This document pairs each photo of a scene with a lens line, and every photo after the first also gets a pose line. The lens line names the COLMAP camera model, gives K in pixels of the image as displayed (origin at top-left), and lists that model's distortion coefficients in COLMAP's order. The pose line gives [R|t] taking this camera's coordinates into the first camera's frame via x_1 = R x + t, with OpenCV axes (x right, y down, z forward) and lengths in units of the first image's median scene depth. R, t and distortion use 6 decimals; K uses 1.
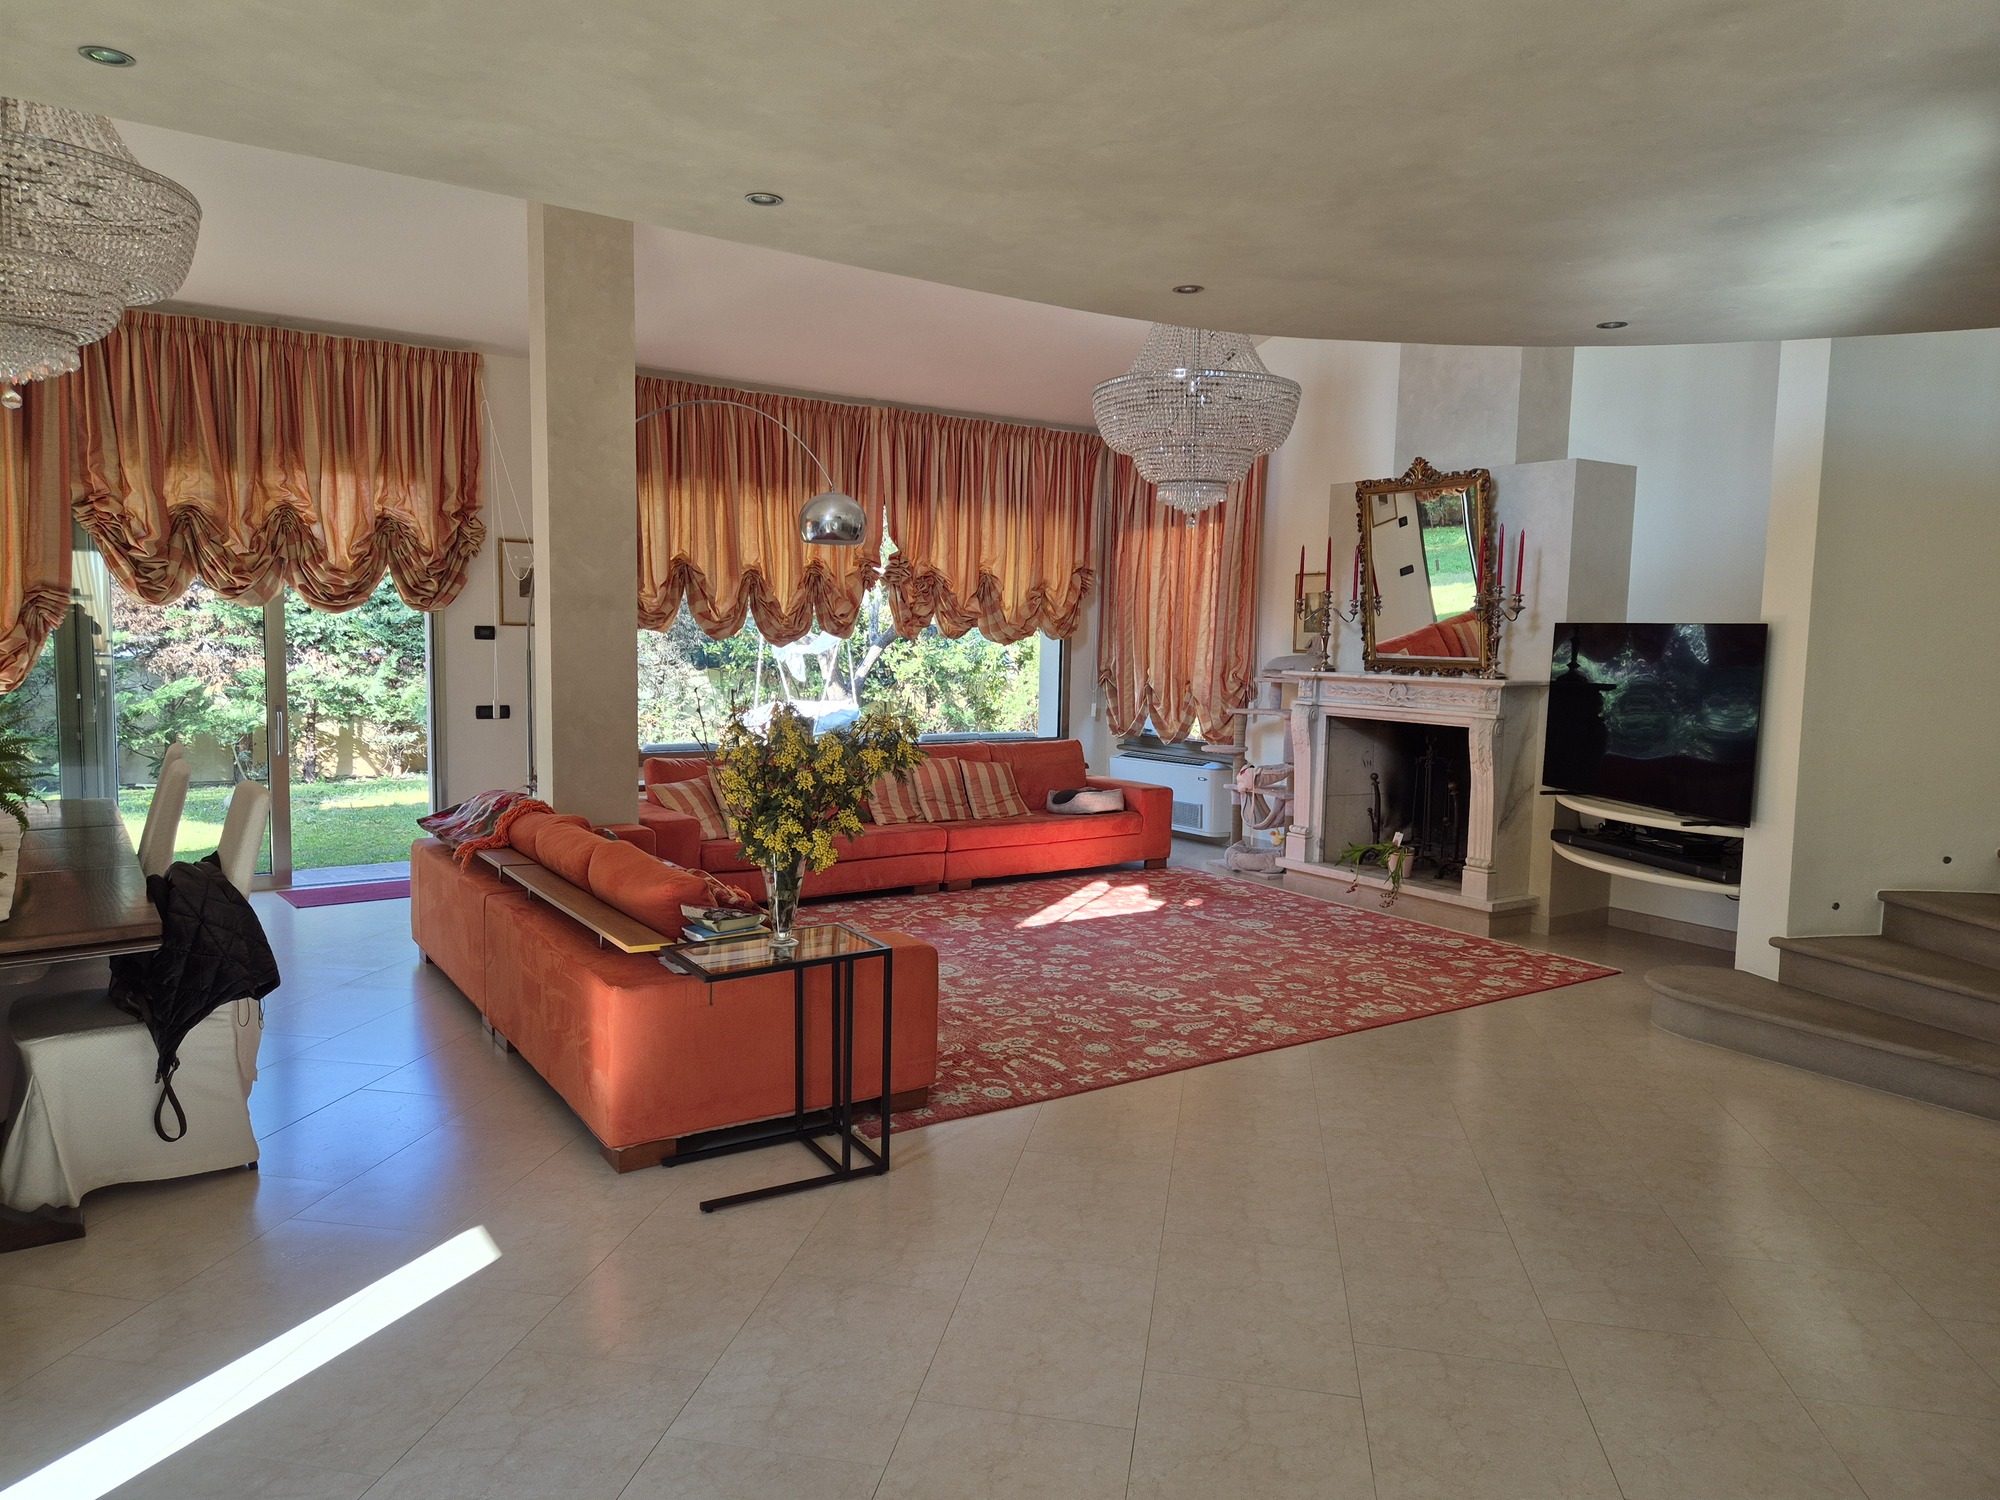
lens RADIAL K [[1343.3, 0, 989.4], [0, 1343.3, 752.8], [0, 0, 1]] dist [0.082115, -0.083301]
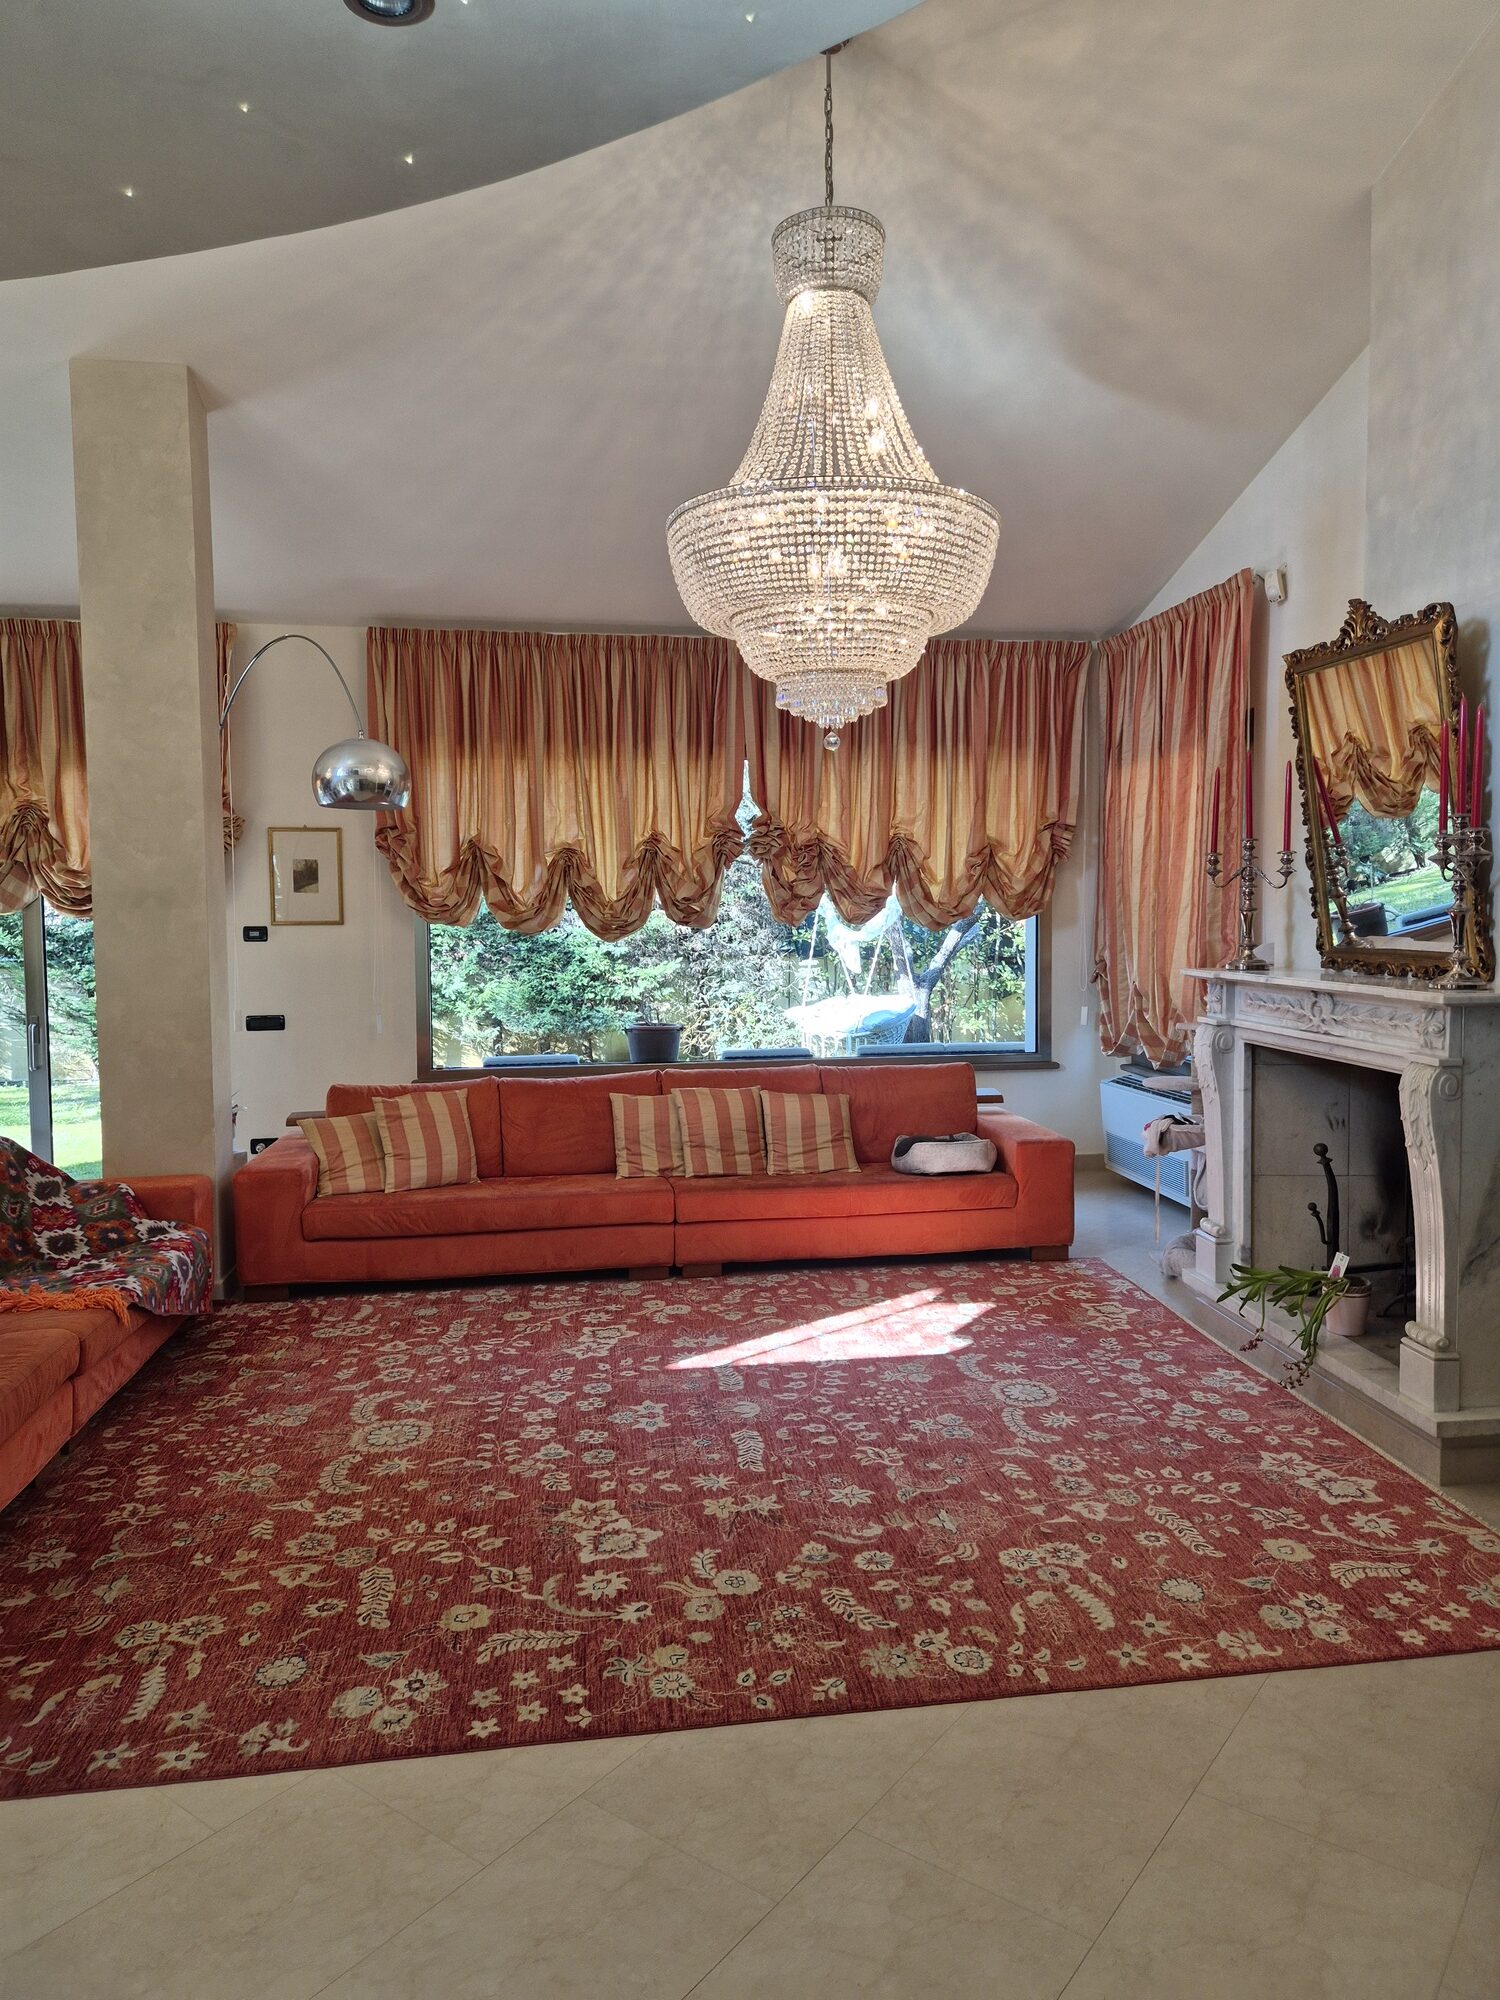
lens RADIAL K [[1343.3, 0, 748.1], [0, 1343.3, 979.1], [0, 0, 1]] dist [0.082115, -0.083301]
pose [[0.897787, -0.004598, -0.440405, 0.315587], [-0.011861, 0.999330, -0.034613, -0.032424], [0.440270, 0.036298, 0.897132, 0.350601]]
